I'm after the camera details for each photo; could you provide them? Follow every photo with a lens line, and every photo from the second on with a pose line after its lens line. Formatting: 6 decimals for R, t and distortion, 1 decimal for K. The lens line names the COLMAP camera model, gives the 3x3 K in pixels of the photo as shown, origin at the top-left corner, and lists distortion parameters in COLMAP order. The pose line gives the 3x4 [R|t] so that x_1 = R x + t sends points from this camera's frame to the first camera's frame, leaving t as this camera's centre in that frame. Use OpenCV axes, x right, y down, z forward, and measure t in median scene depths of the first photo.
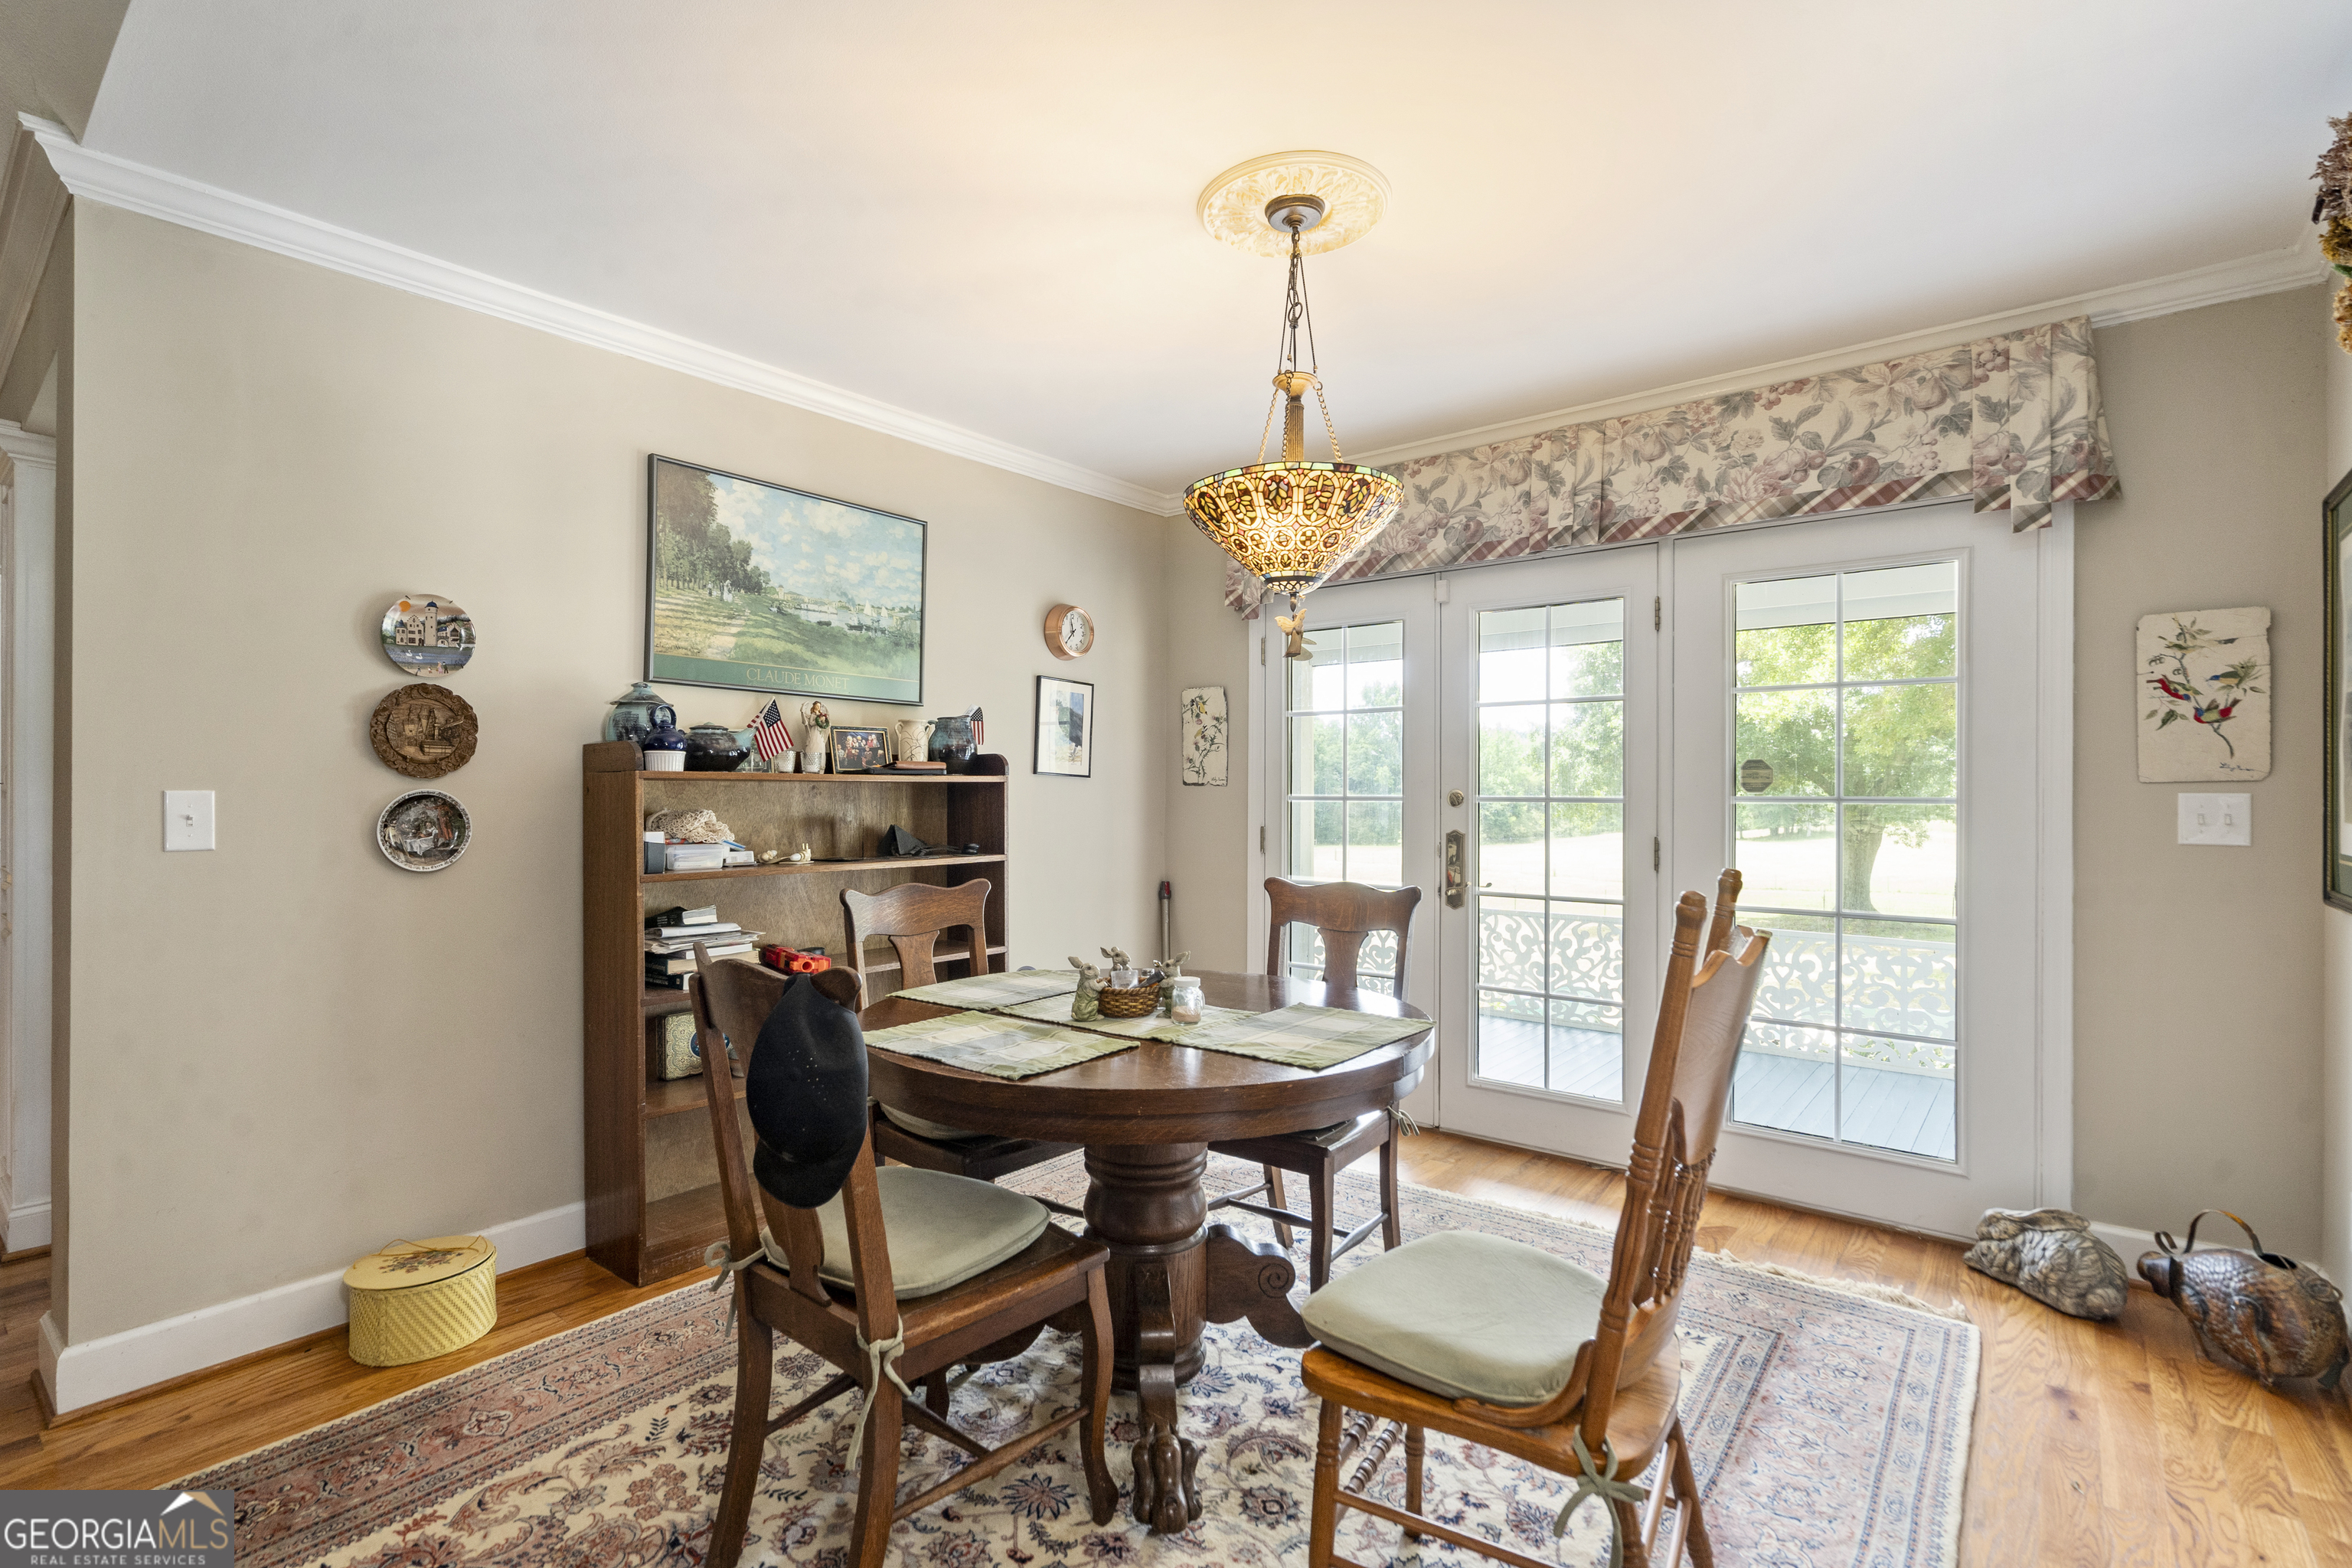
lens RADIAL K [[1095.2, 0, 1158.8], [0, 1095.2, 789.2], [0, 0, 1]] dist [-0.003013, 0.001685]
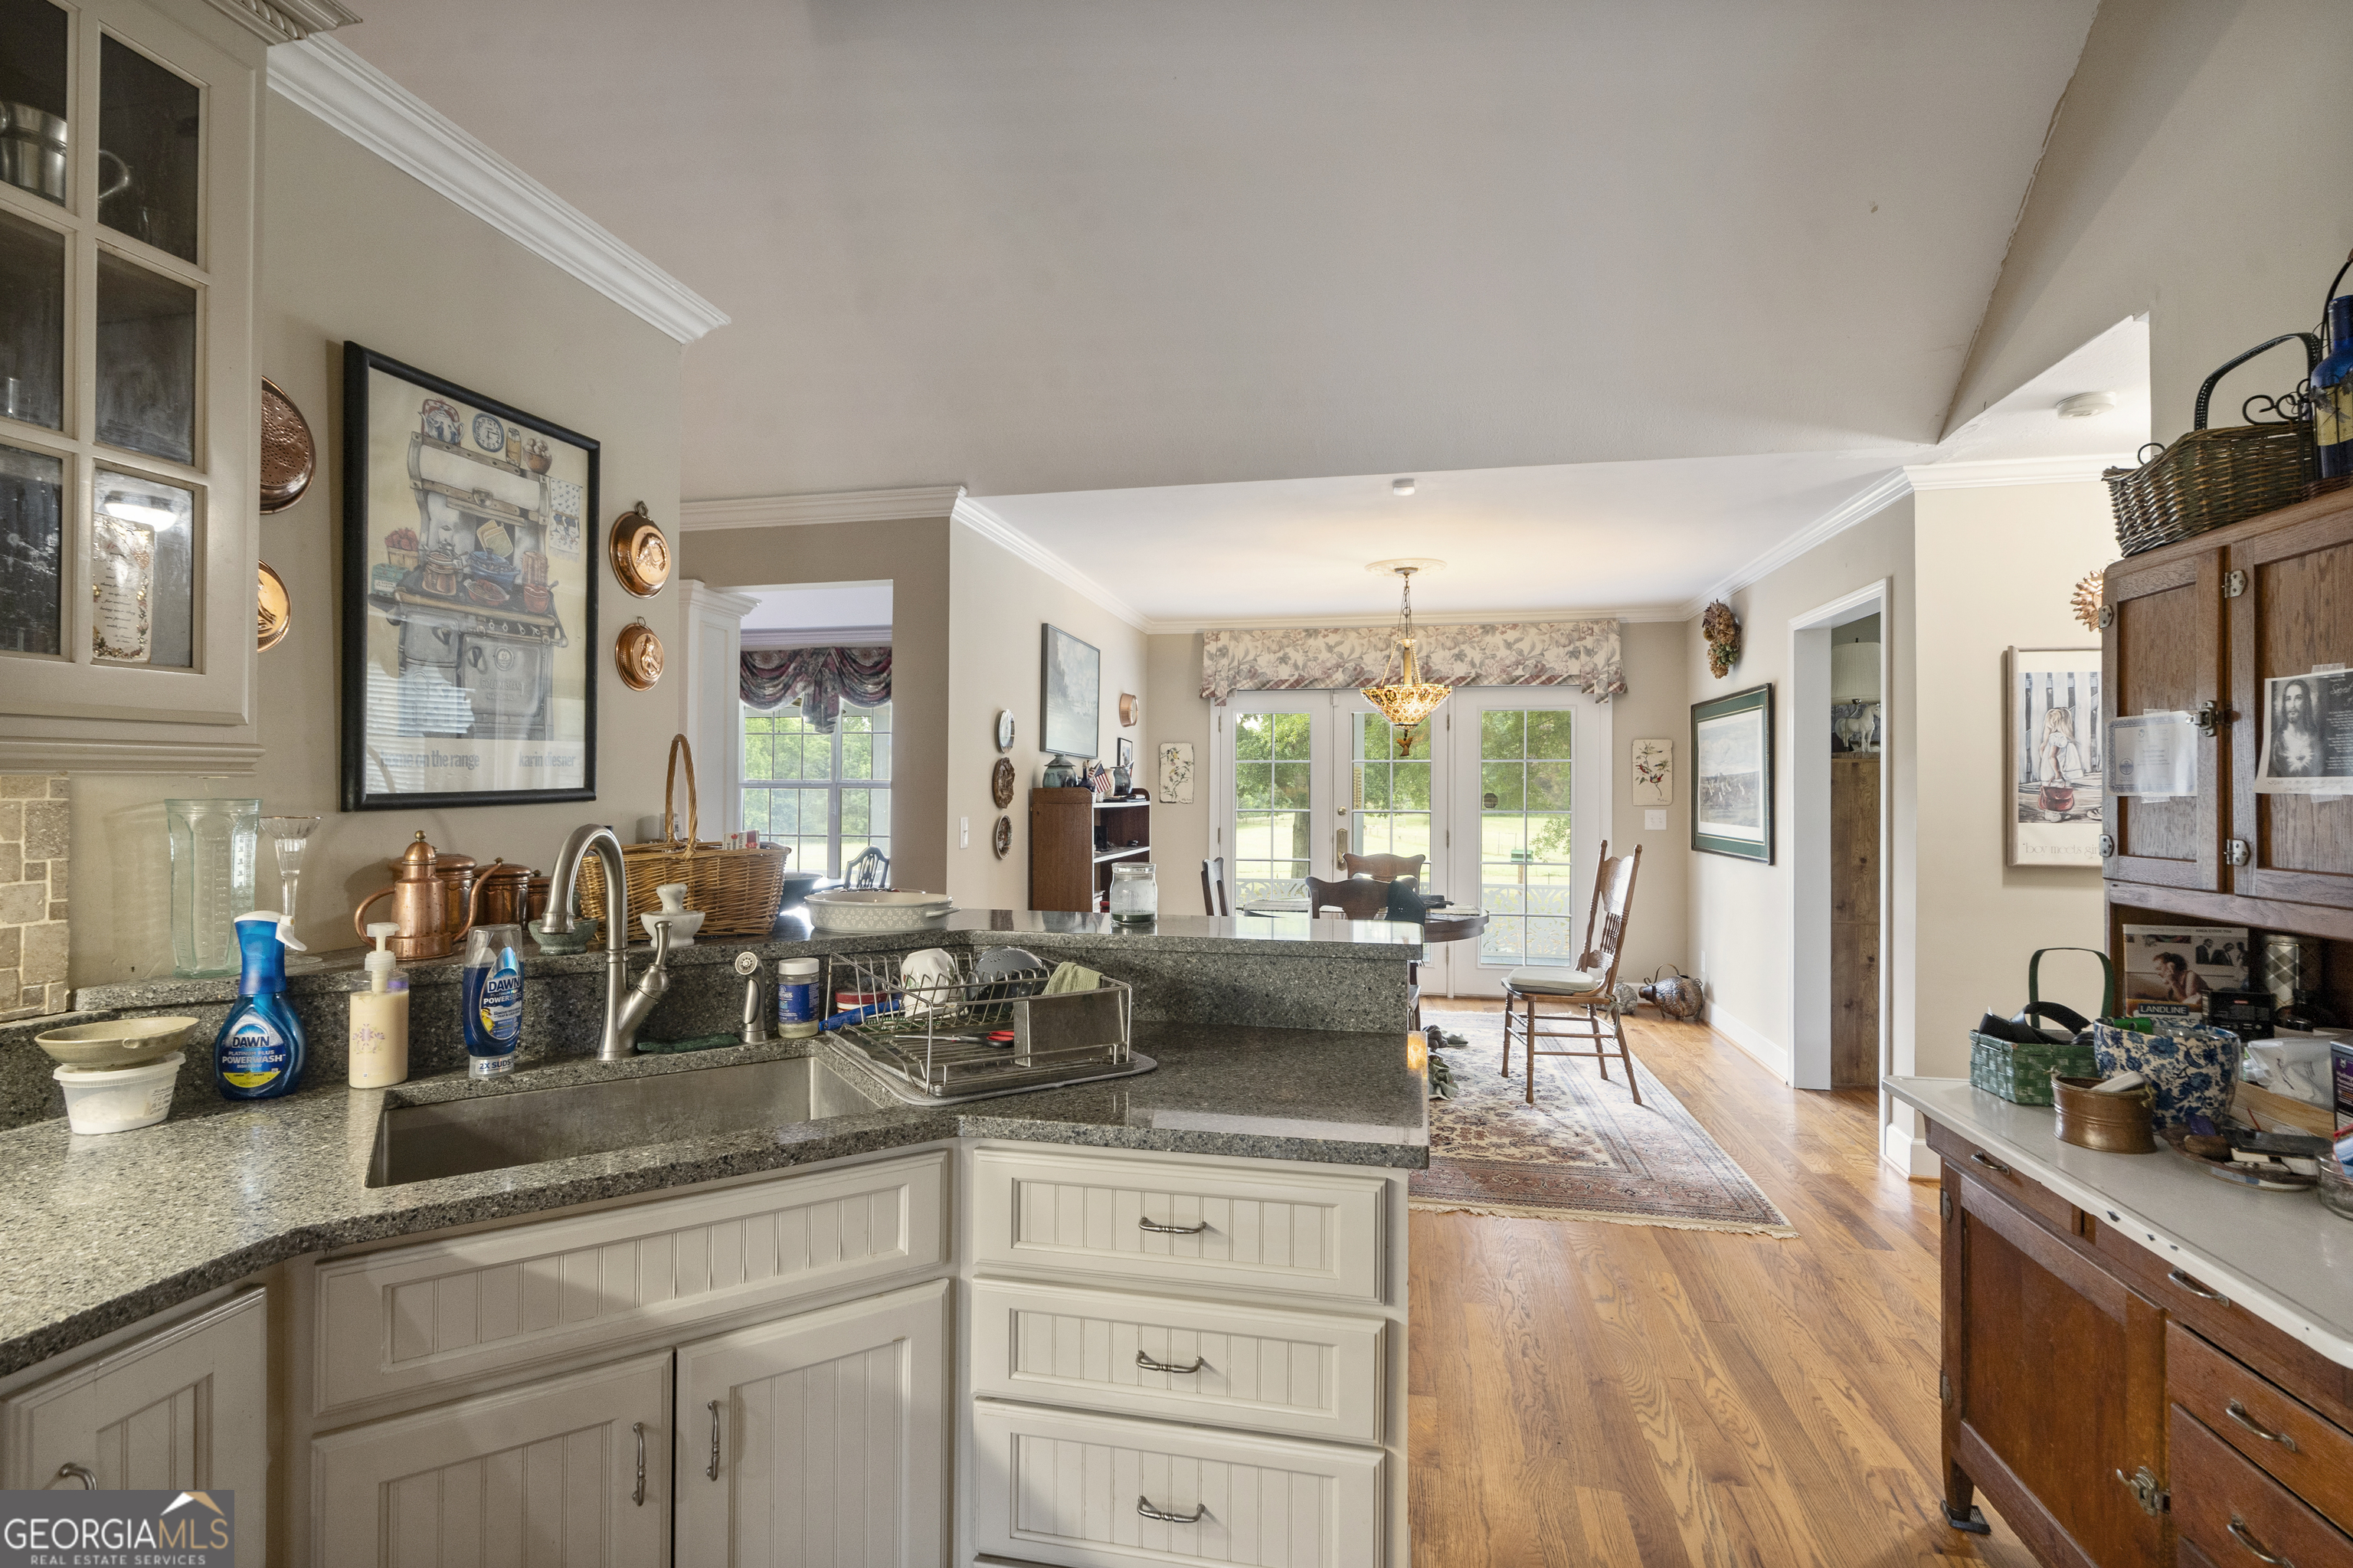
lens RADIAL K [[1095.7, 0, 1186.1], [0, 1095.7, 777.1], [0, 0, 1]] dist [-0.003013, 0.001685]
pose [[0.878371, 0.006212, 0.477939, -1.122145], [-0.002204, 0.999958, -0.008946, -0.043270], [-0.477974, 0.006805, 0.878348, -0.670406]]
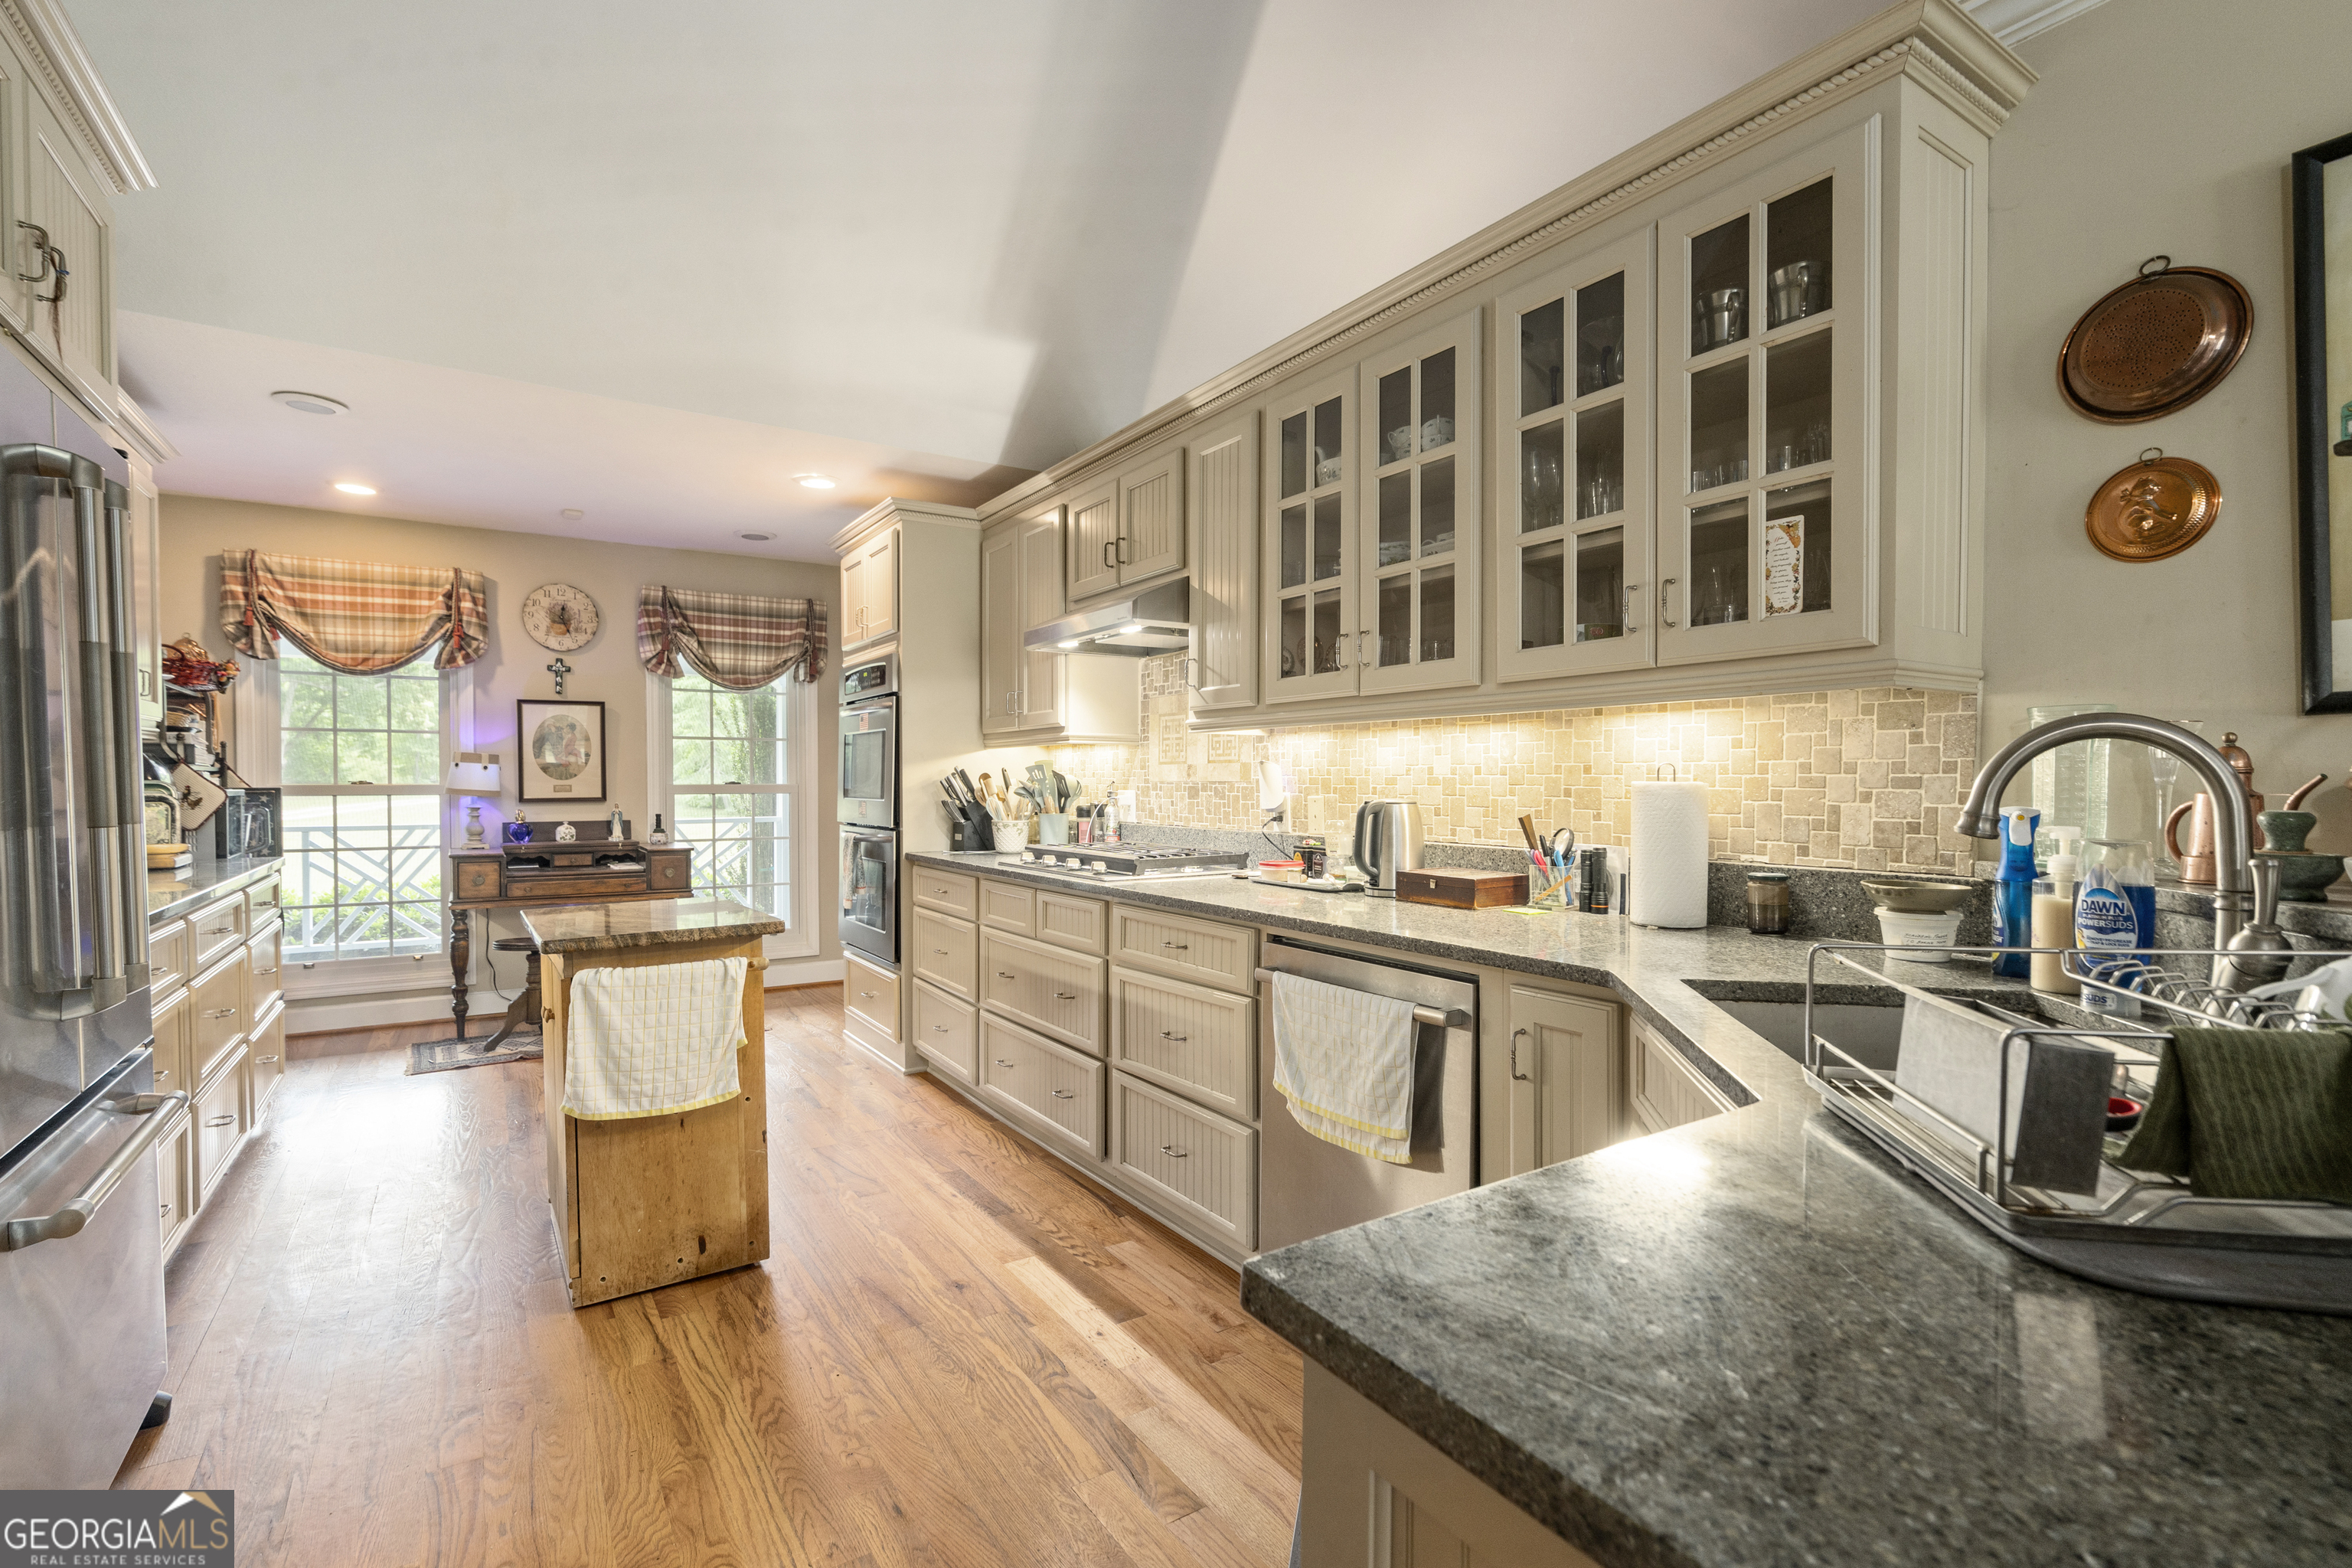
lens RADIAL K [[1095.2, 0, 1156.8], [0, 1095.2, 798.6], [0, 0, 1]] dist [-0.003013, 0.001685]
pose [[-0.309832, 0.009147, -0.950747, -0.570754], [-0.003916, 0.999933, 0.010896, 0.008782], [0.950783, 0.007099, -0.309775, -0.248018]]
